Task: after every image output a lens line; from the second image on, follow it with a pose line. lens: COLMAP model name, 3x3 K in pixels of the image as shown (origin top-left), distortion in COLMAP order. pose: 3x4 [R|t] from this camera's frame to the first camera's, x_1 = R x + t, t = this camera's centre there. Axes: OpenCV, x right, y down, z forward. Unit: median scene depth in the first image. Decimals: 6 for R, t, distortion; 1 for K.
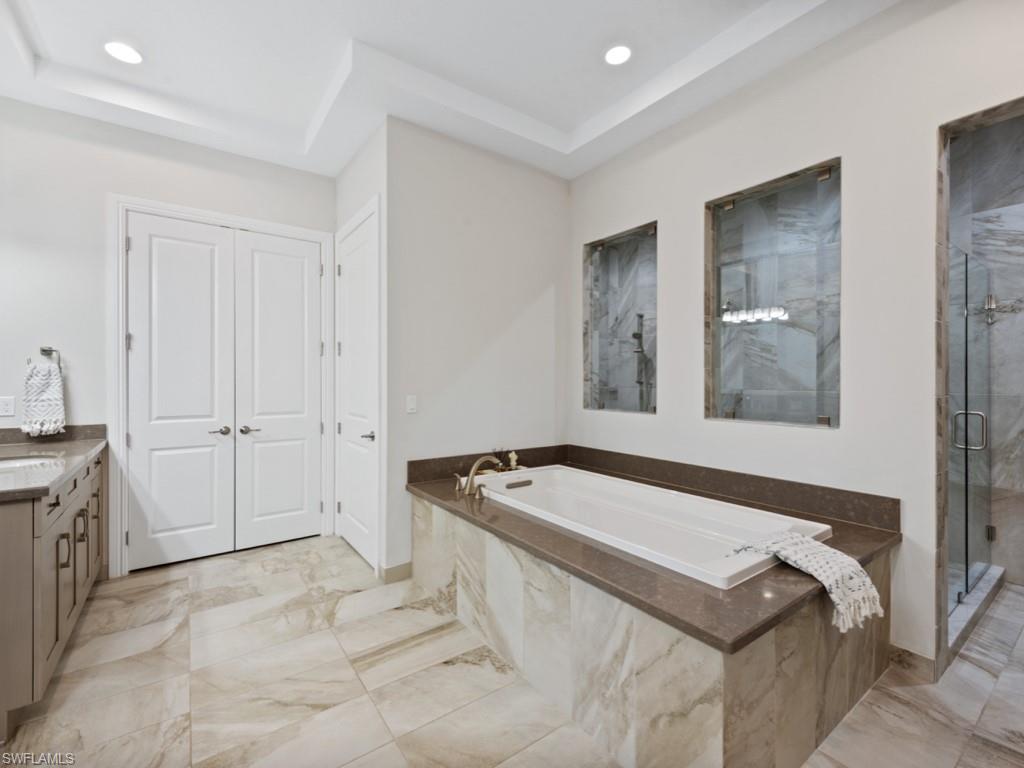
lens RADIAL K [[439.7, 0, 522.1], [0, 439.7, 381.2], [0, 0, 1]] dist [0.024325, -0.000196]
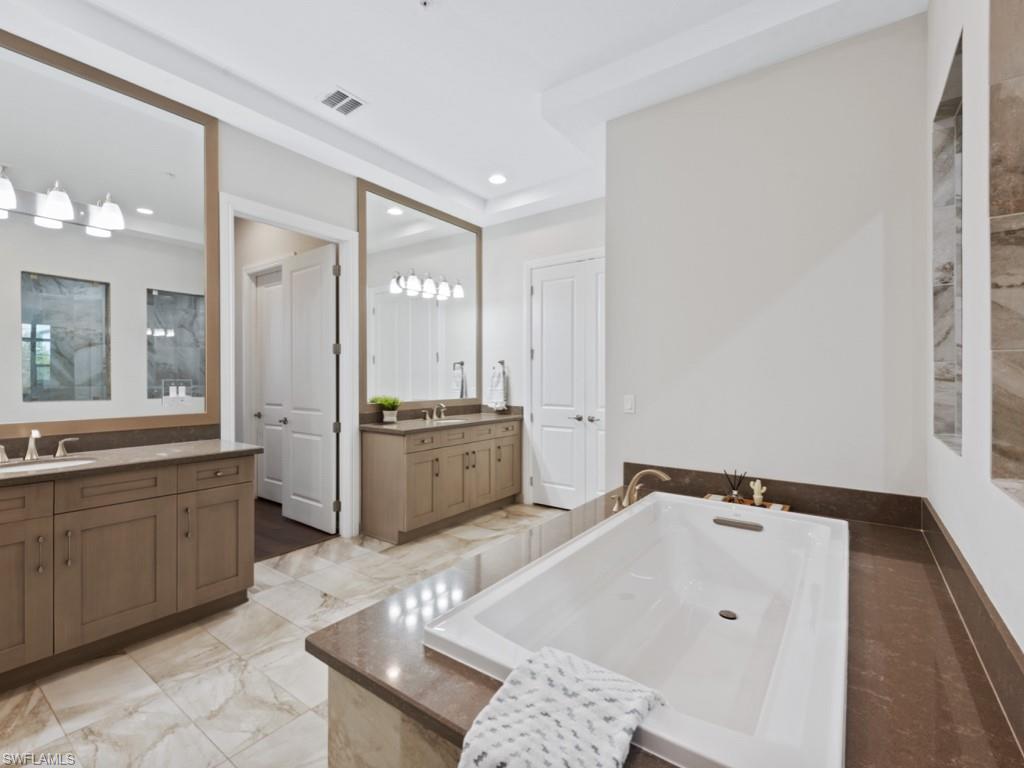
lens RADIAL K [[468.9, 0, 520.8], [0, 468.9, 380.6], [0, 0, 1]] dist [0.010123, -0.001408]
pose [[0.329891, 0.005413, -0.944003, 0.639497], [-0.005239, 0.999979, 0.003903, -0.002457], [0.944004, 0.003658, 0.329913, 0.436338]]
